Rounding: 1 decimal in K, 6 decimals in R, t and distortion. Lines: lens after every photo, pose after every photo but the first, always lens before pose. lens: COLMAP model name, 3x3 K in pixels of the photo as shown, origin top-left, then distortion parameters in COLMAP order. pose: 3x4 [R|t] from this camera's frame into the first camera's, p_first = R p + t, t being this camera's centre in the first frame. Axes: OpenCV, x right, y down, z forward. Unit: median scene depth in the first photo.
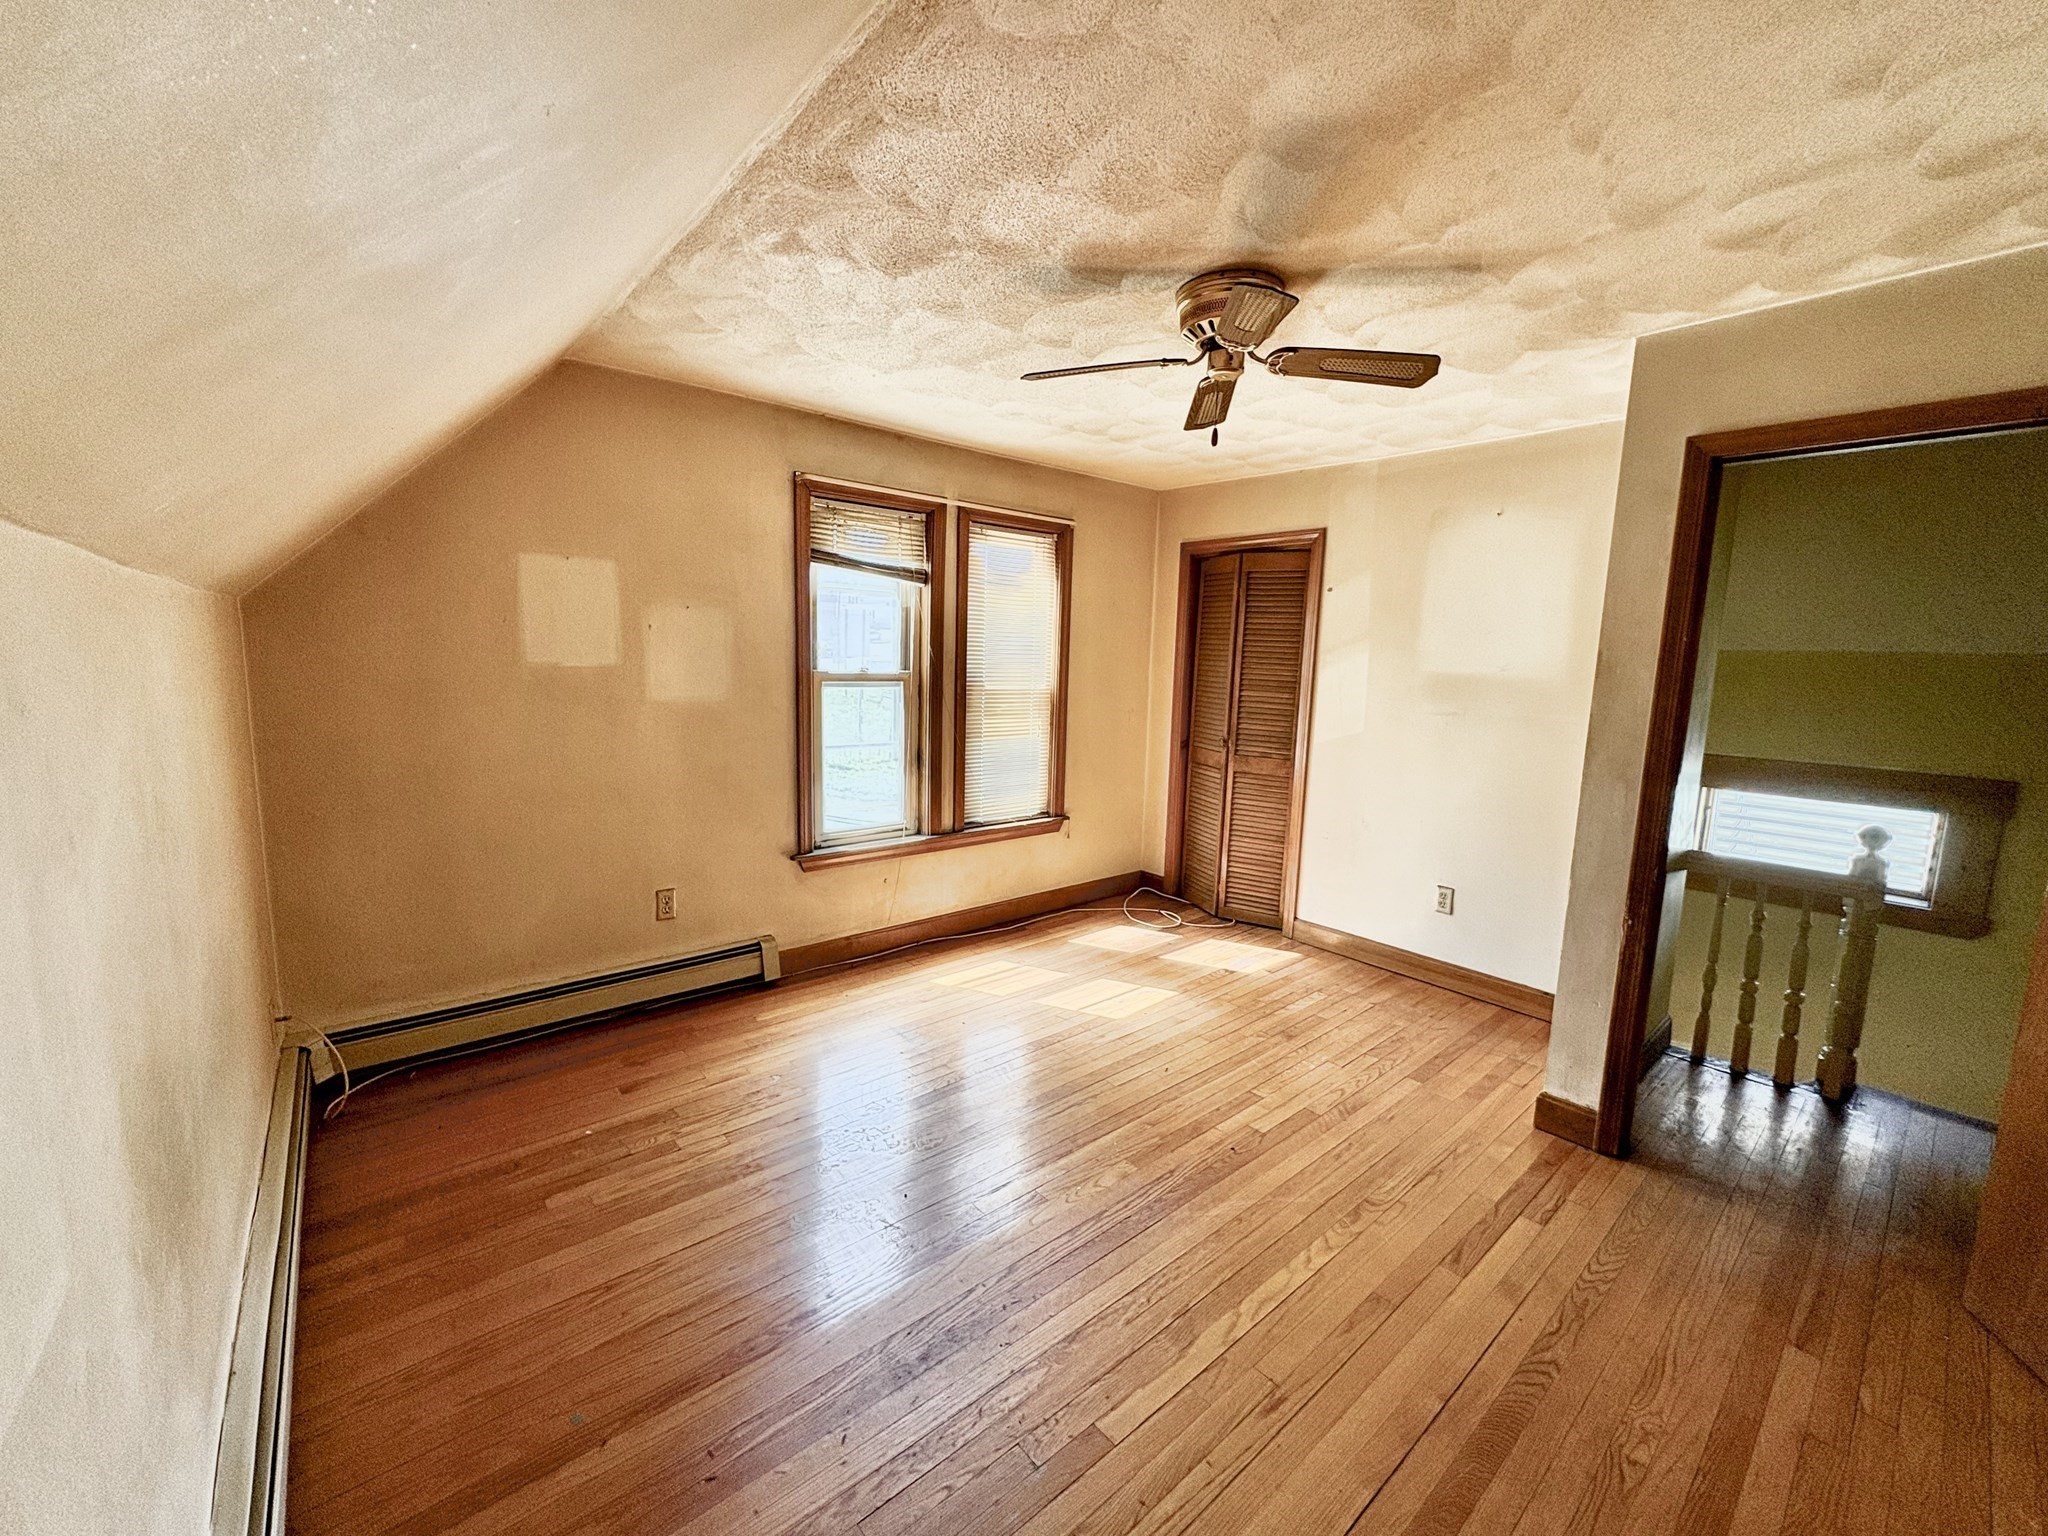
lens RADIAL K [[818.6, 0, 1020.8], [0, 818.6, 769.3], [0, 0, 1]] dist [-0.000493, -0.000081]
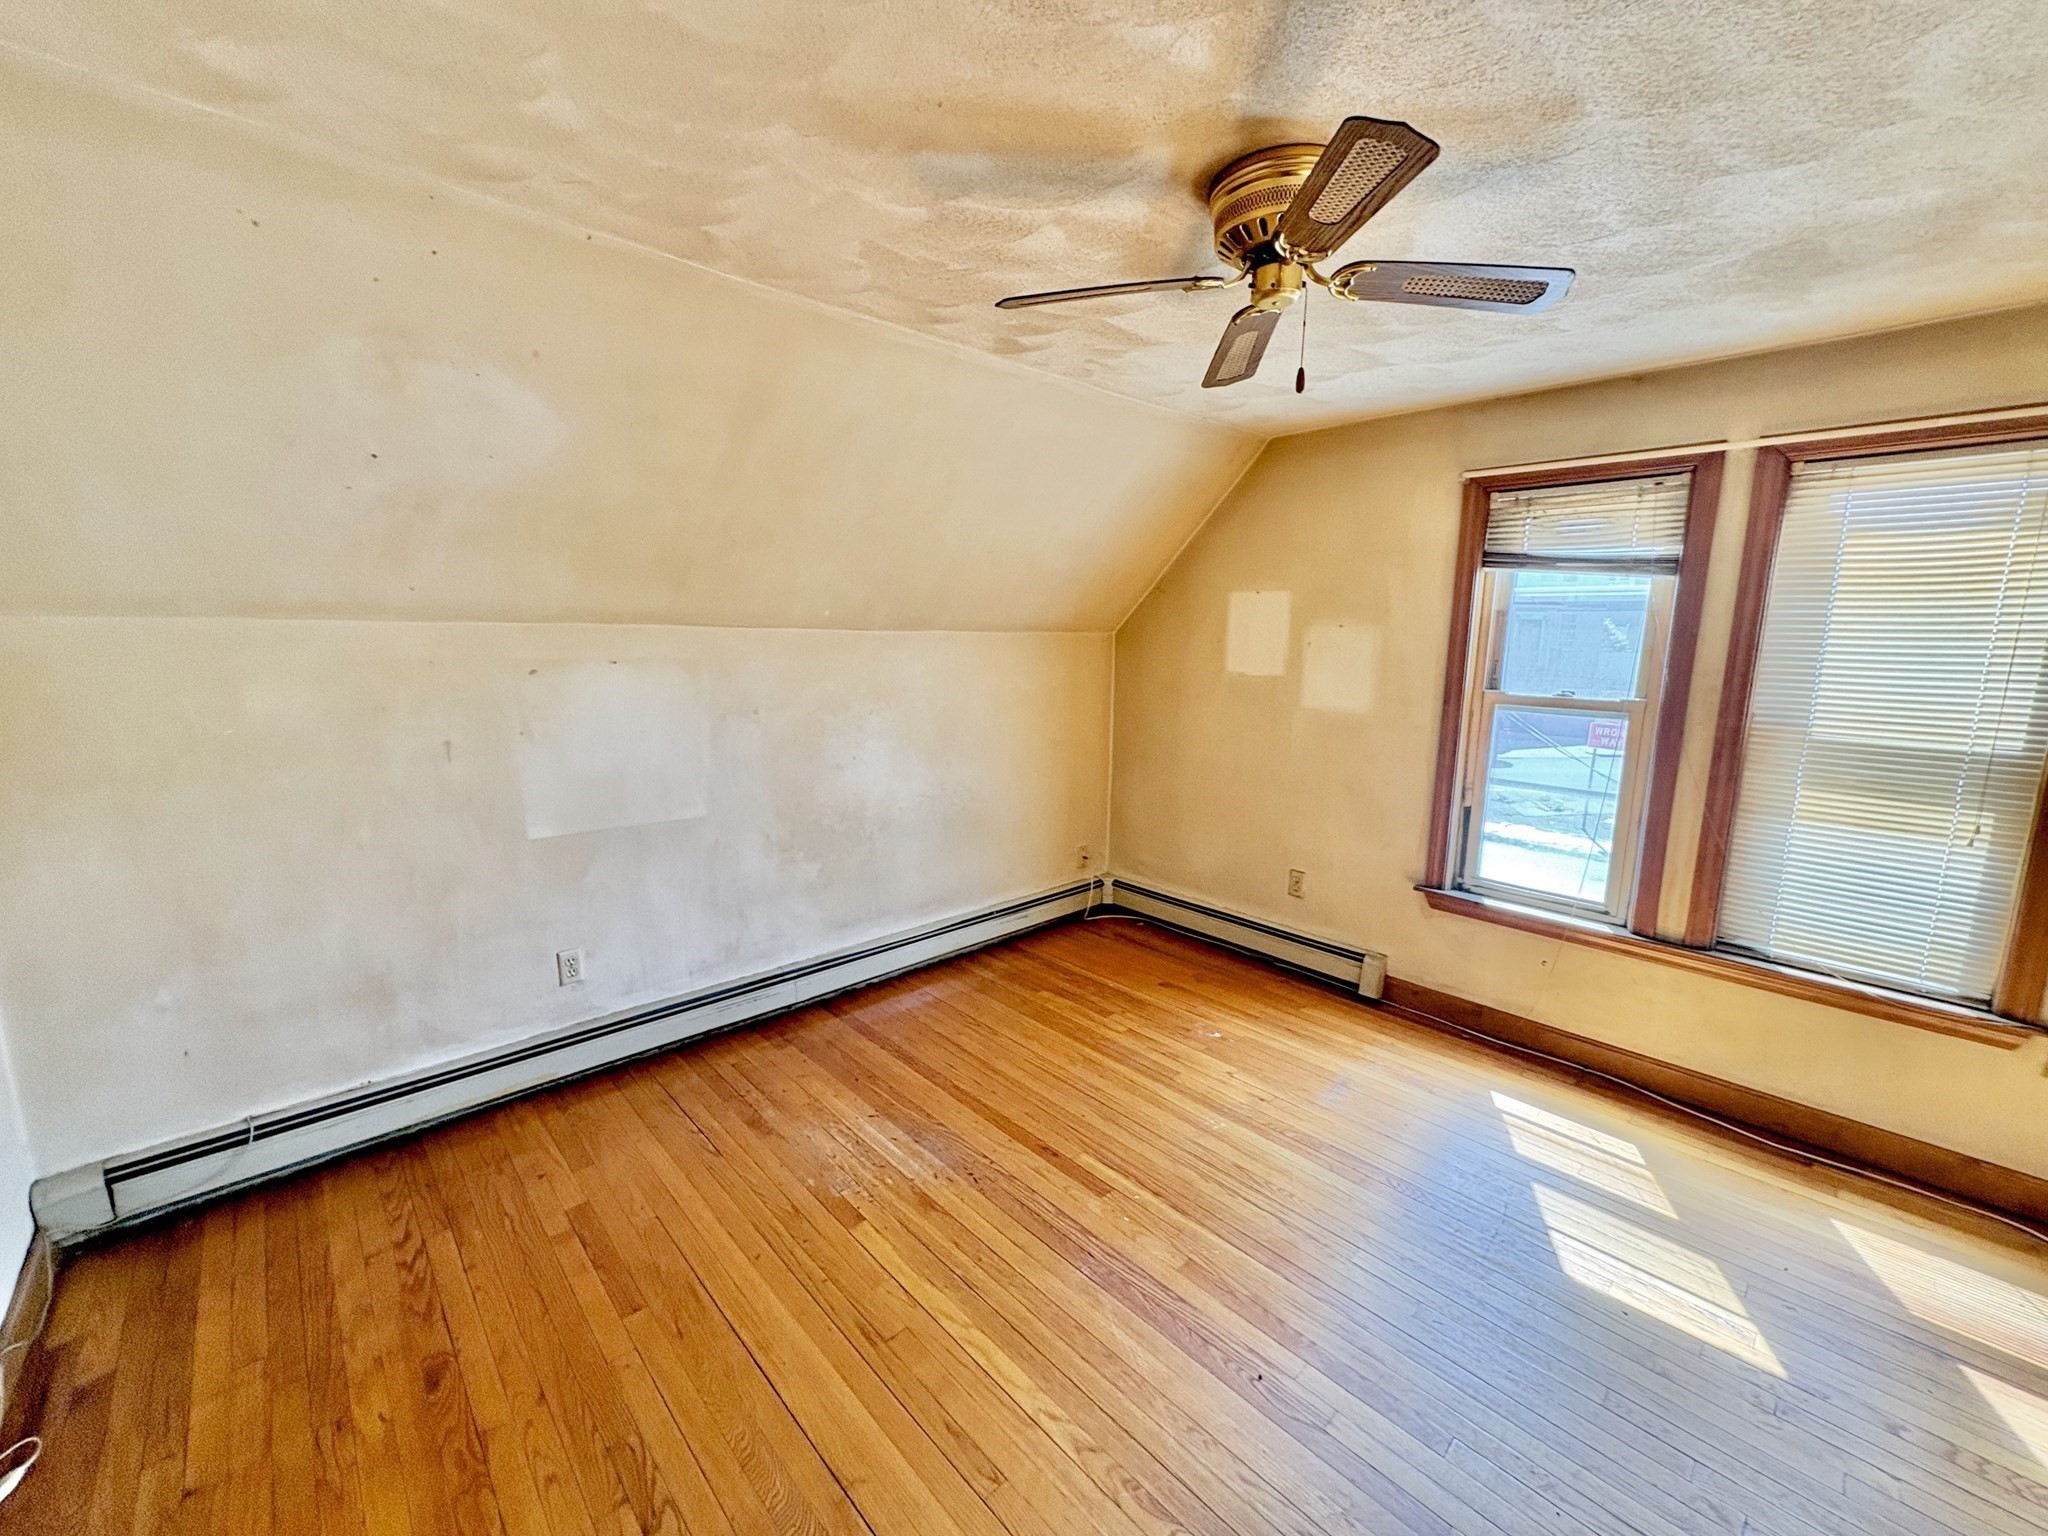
lens RADIAL K [[818.6, 0, 1018.9], [0, 818.6, 764.4], [0, 0, 1]] dist [-0.000493, -0.000081]
pose [[0.050637, 0.134339, -0.989641, 0.624650], [-0.156091, 0.979799, 0.125016, -0.077291], [0.986444, 0.148144, 0.070583, 0.475396]]
